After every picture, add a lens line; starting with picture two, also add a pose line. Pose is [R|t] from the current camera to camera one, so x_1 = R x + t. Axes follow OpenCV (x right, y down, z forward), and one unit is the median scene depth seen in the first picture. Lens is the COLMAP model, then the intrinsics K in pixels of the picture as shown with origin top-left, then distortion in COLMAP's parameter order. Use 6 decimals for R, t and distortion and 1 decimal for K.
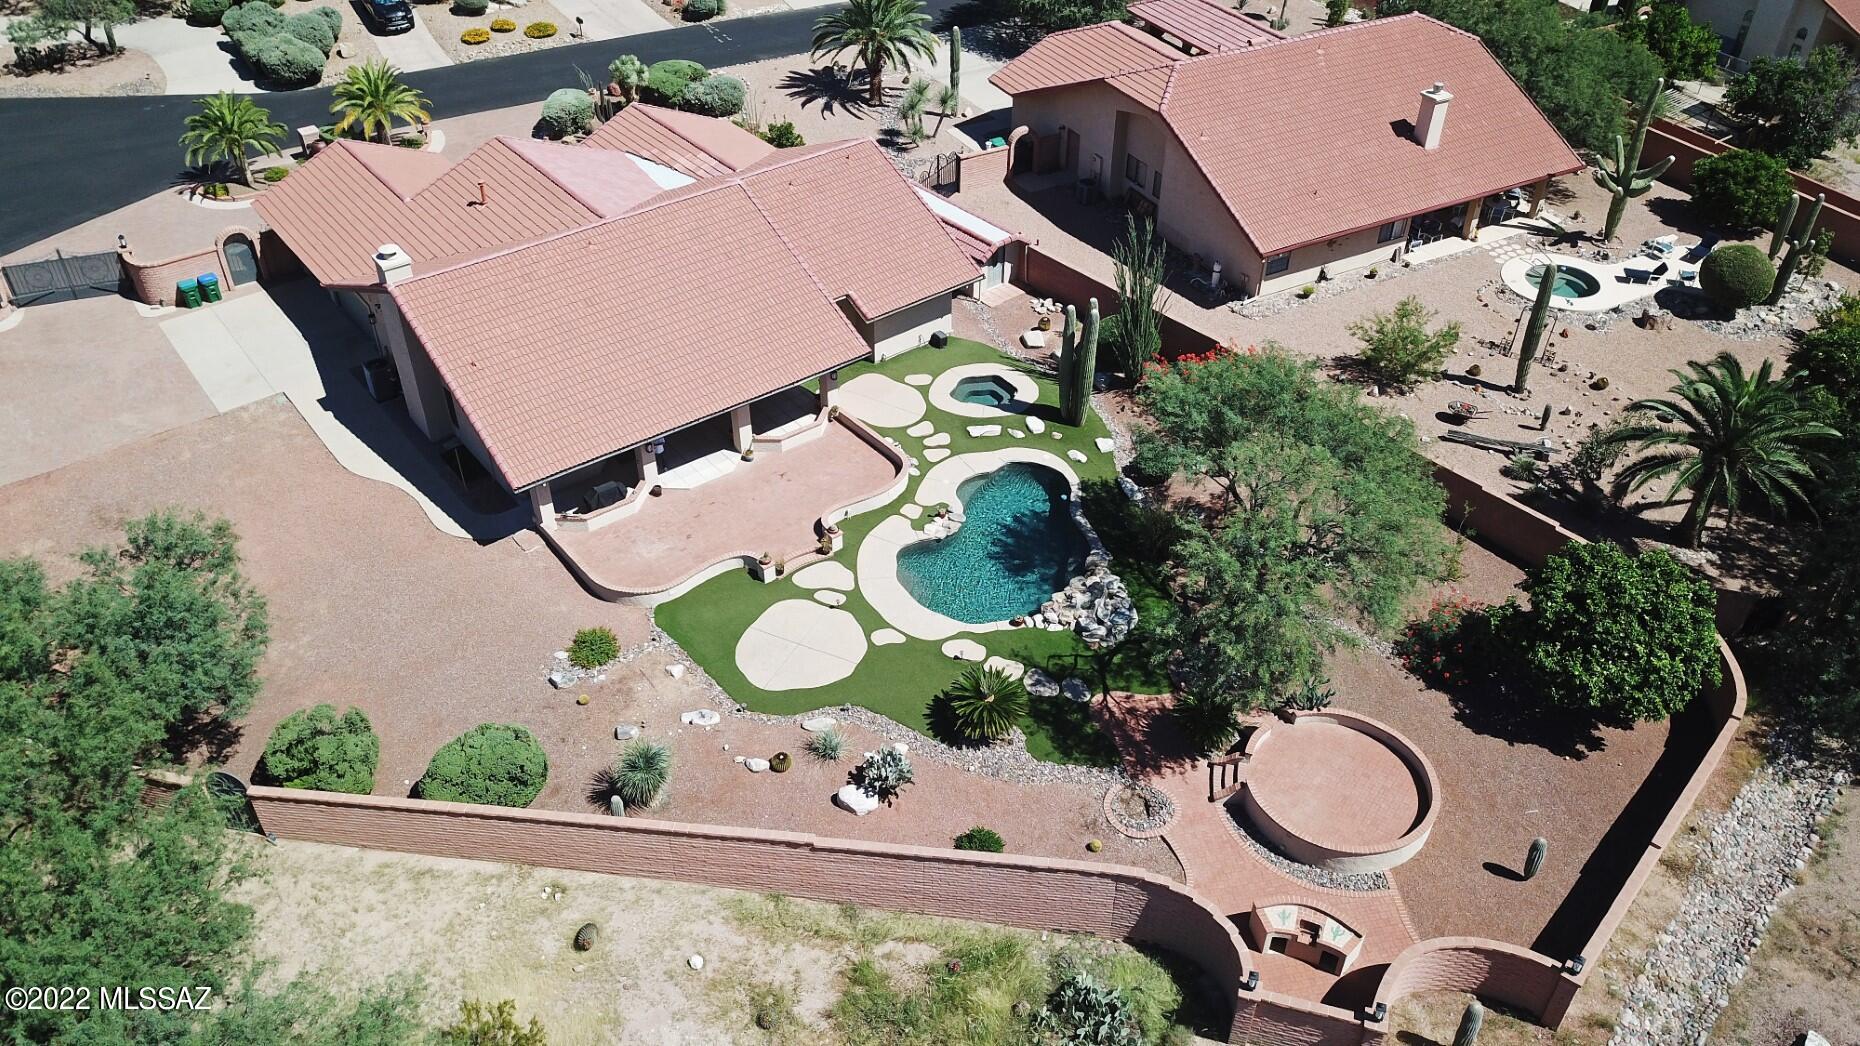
lens RADIAL K [[1426.0, 0, 925.2], [0, 1426.0, 518.5], [0, 0, 1]] dist [0.013660, -0.011277]
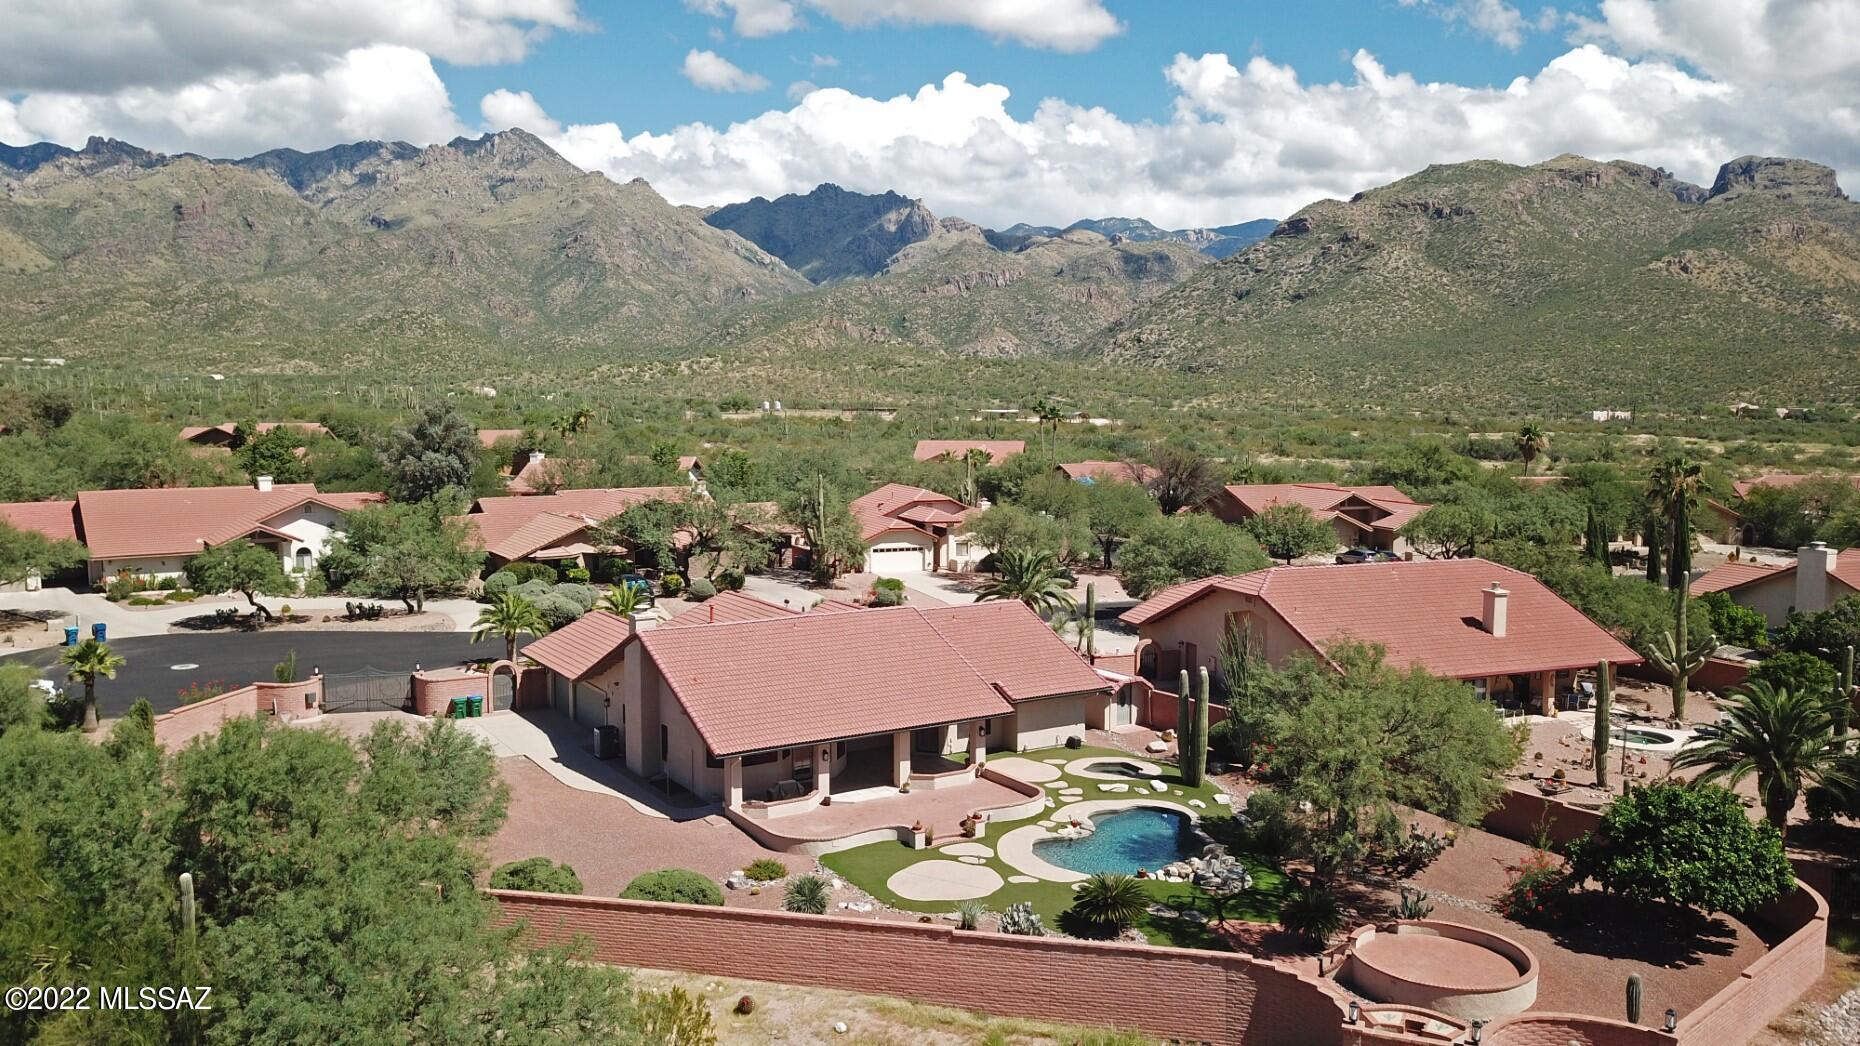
lens RADIAL K [[1426.0, 0, 925.2], [0, 1426.0, 518.5], [0, 0, 1]] dist [0.013660, -0.011277]
pose [[0.994360, 0.006638, -0.105846, 0.012876], [-0.063067, 0.839408, -0.539830, 0.419794], [0.085264, 0.543461, 0.835093, -0.090586]]
